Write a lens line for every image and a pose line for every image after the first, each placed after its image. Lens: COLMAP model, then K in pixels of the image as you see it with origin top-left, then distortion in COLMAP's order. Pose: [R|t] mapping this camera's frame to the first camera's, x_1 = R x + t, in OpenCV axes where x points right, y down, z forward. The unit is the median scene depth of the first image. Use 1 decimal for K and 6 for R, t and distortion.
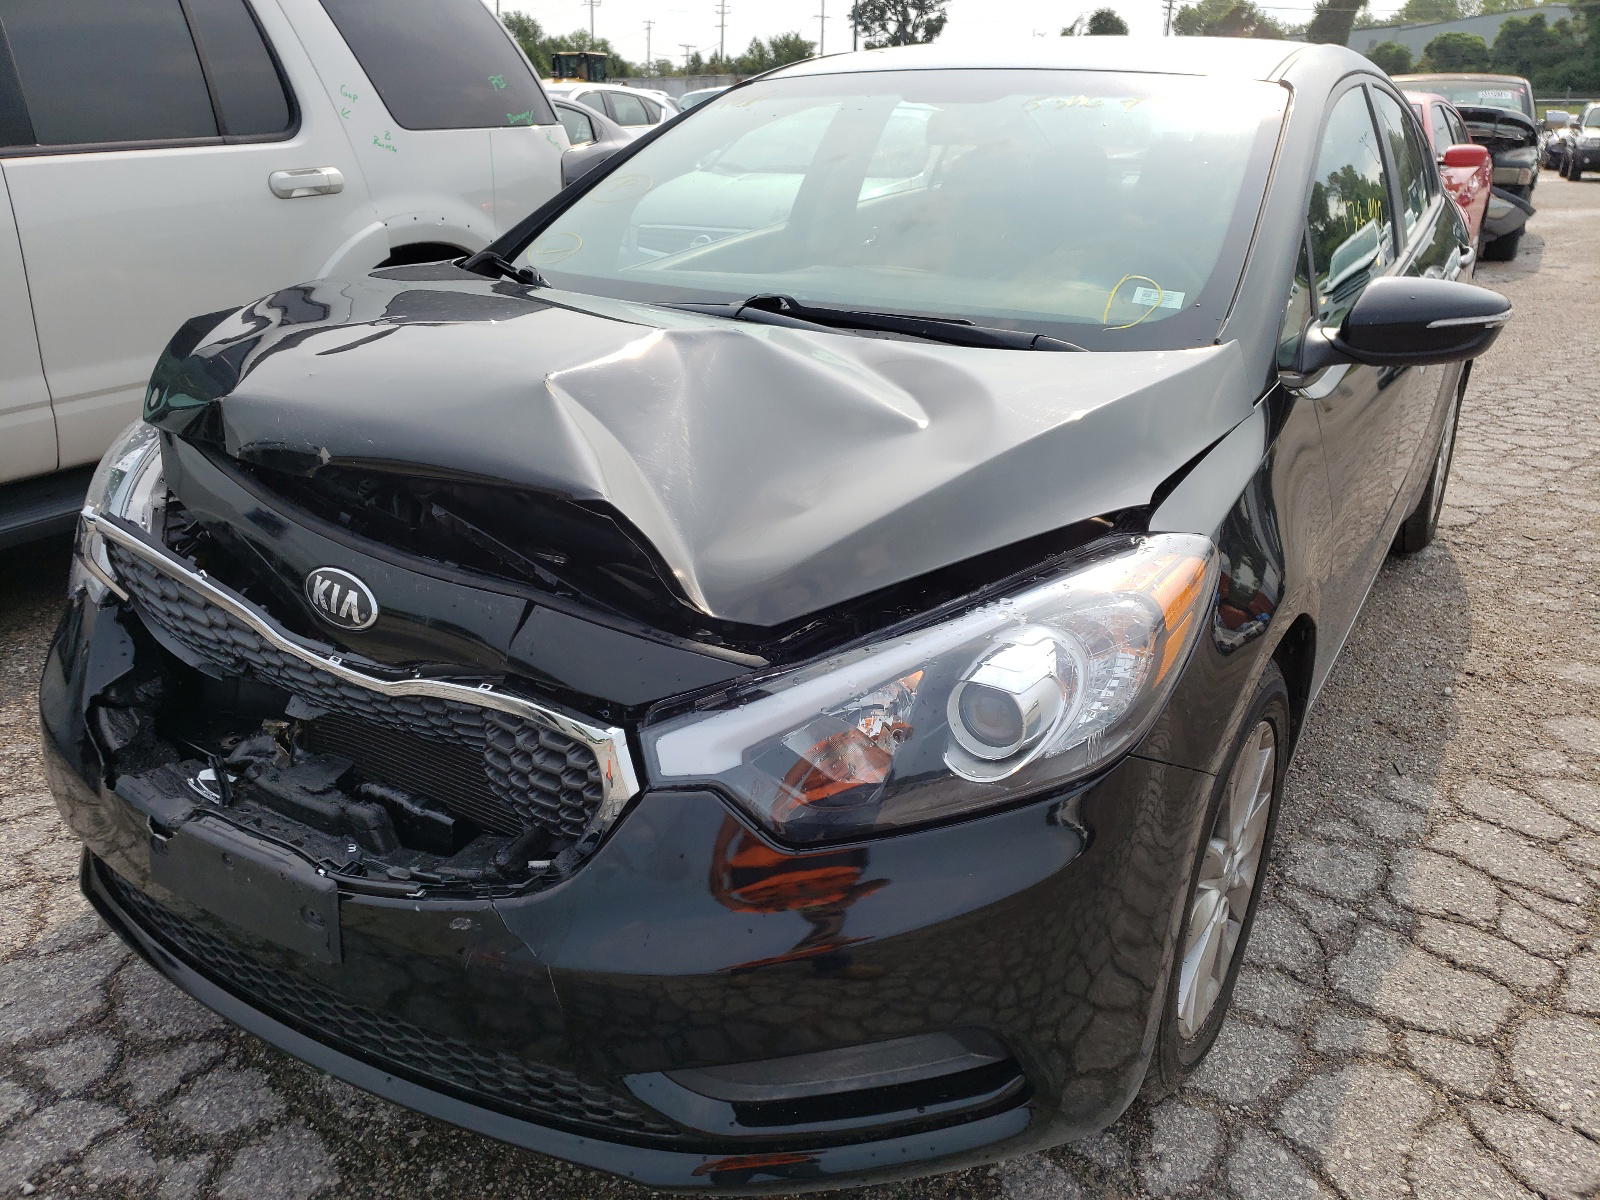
lens RADIAL K [[1301.3, 0, 800.0], [0, 1301.3, 600.0], [0, 0, 1]] dist [0.033139, -0.008875]
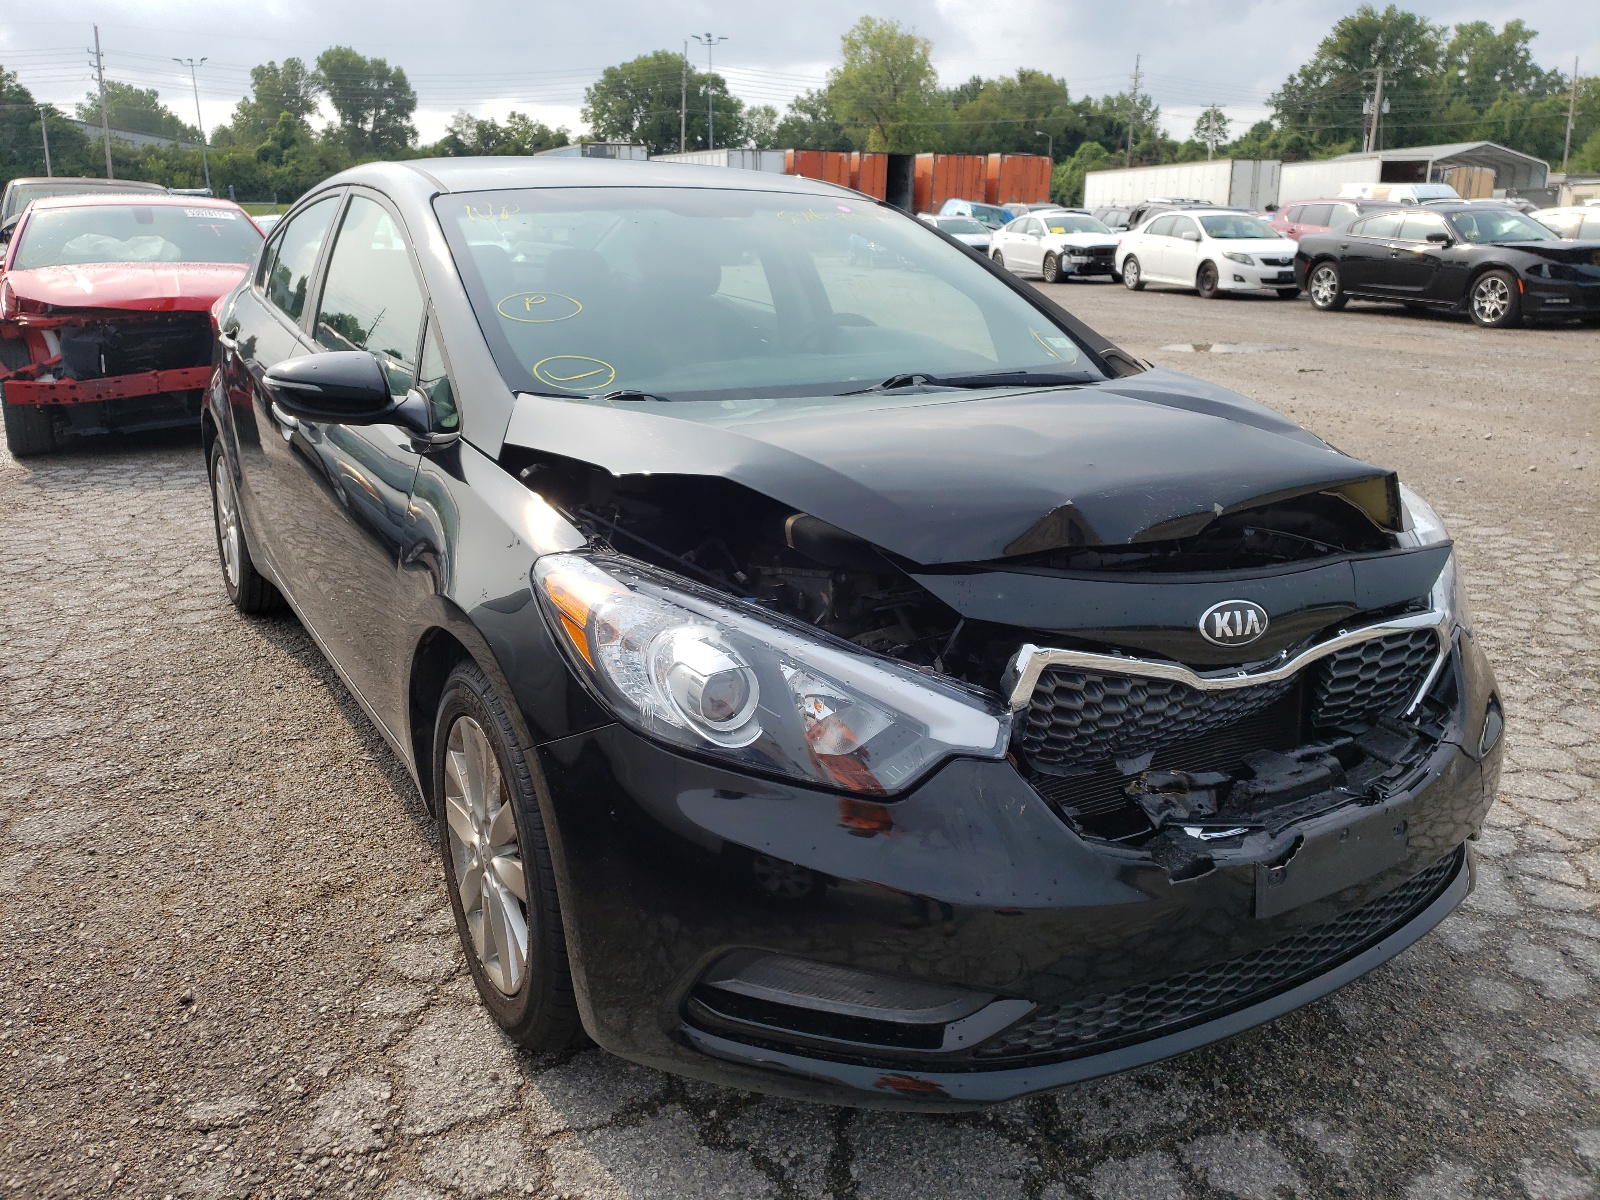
lens RADIAL K [[1295.0, 0, 799.2], [0, 1295.0, 580.6], [0, 0, 1]] dist [0.036168, 0.002460]
pose [[0.436782, -0.252621, 0.863368, -1.540728], [0.322199, 0.940018, 0.112047, -0.299576], [-0.839886, 0.229236, 0.491978, 0.733304]]
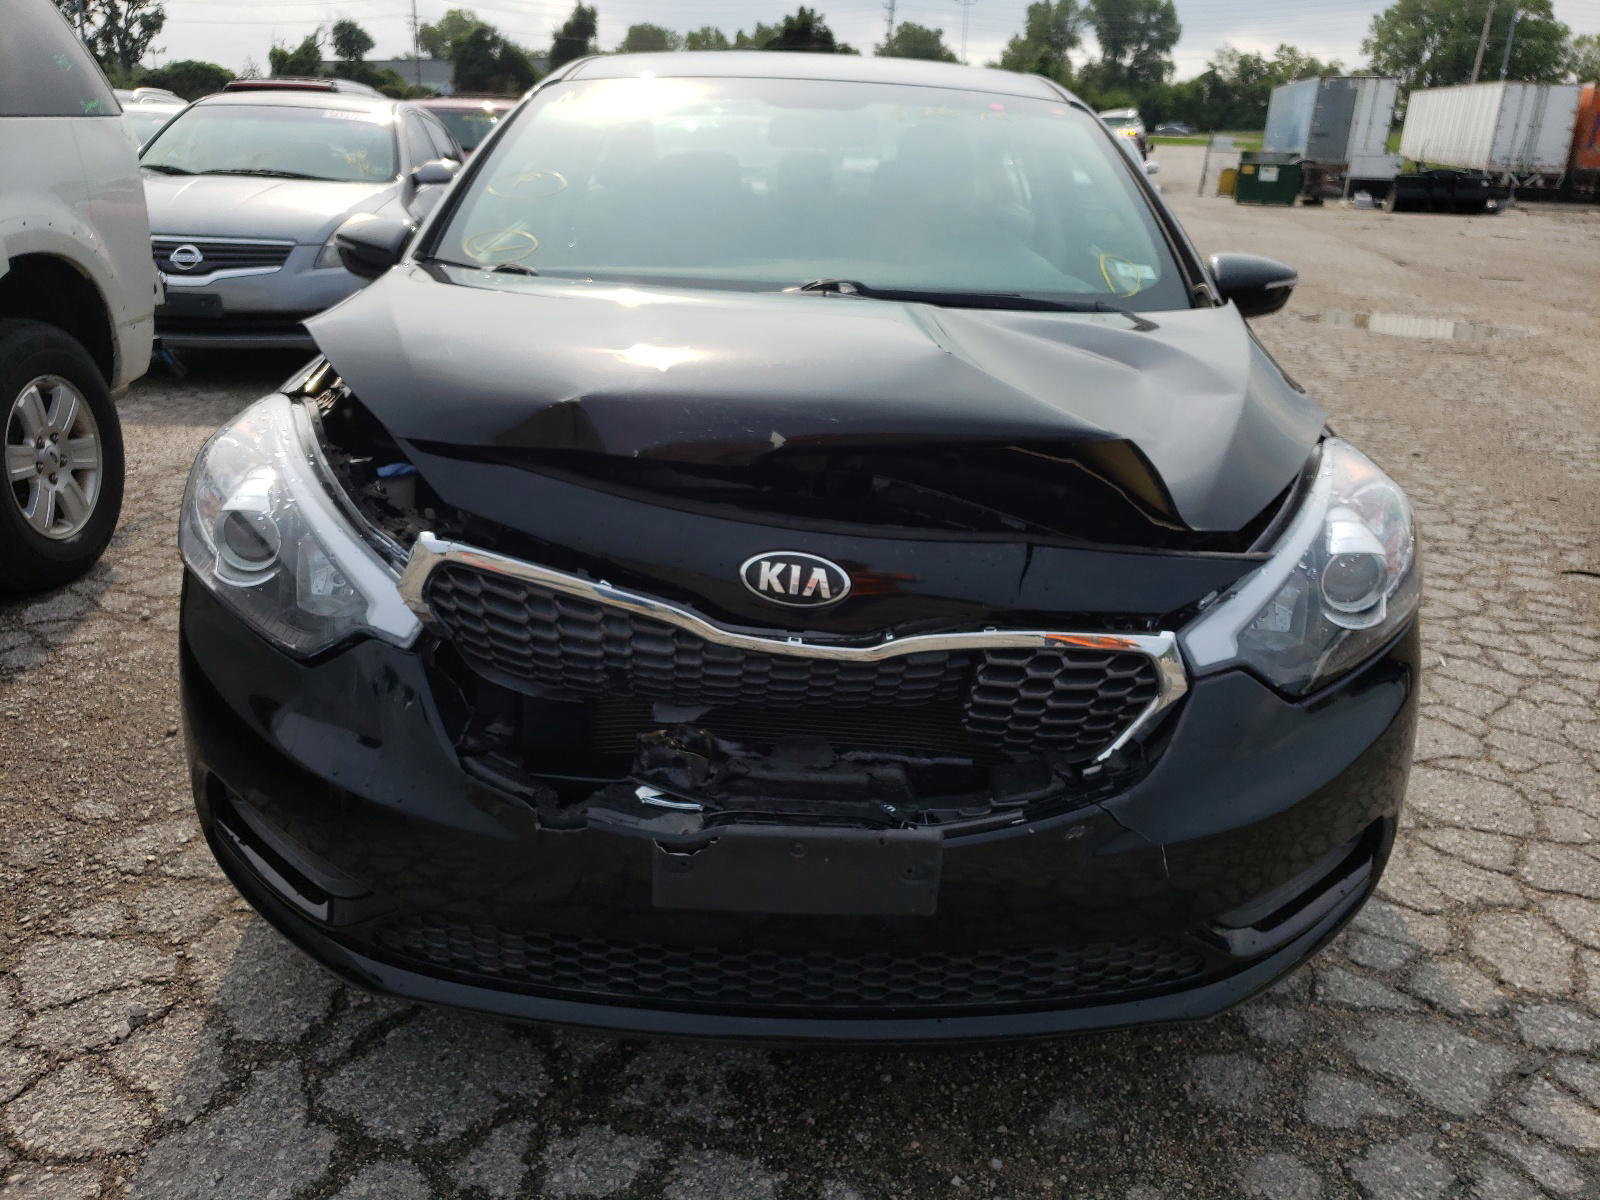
lens RADIAL K [[1301.3, 0, 800.0], [0, 1301.3, 600.0], [0, 0, 1]] dist [0.033139, -0.008875]
pose [[0.847327, -0.155451, 0.507811, -0.855038], [0.160995, 0.986393, 0.033321, -0.018385], [-0.506081, 0.053521, 0.860824, 0.133540]]
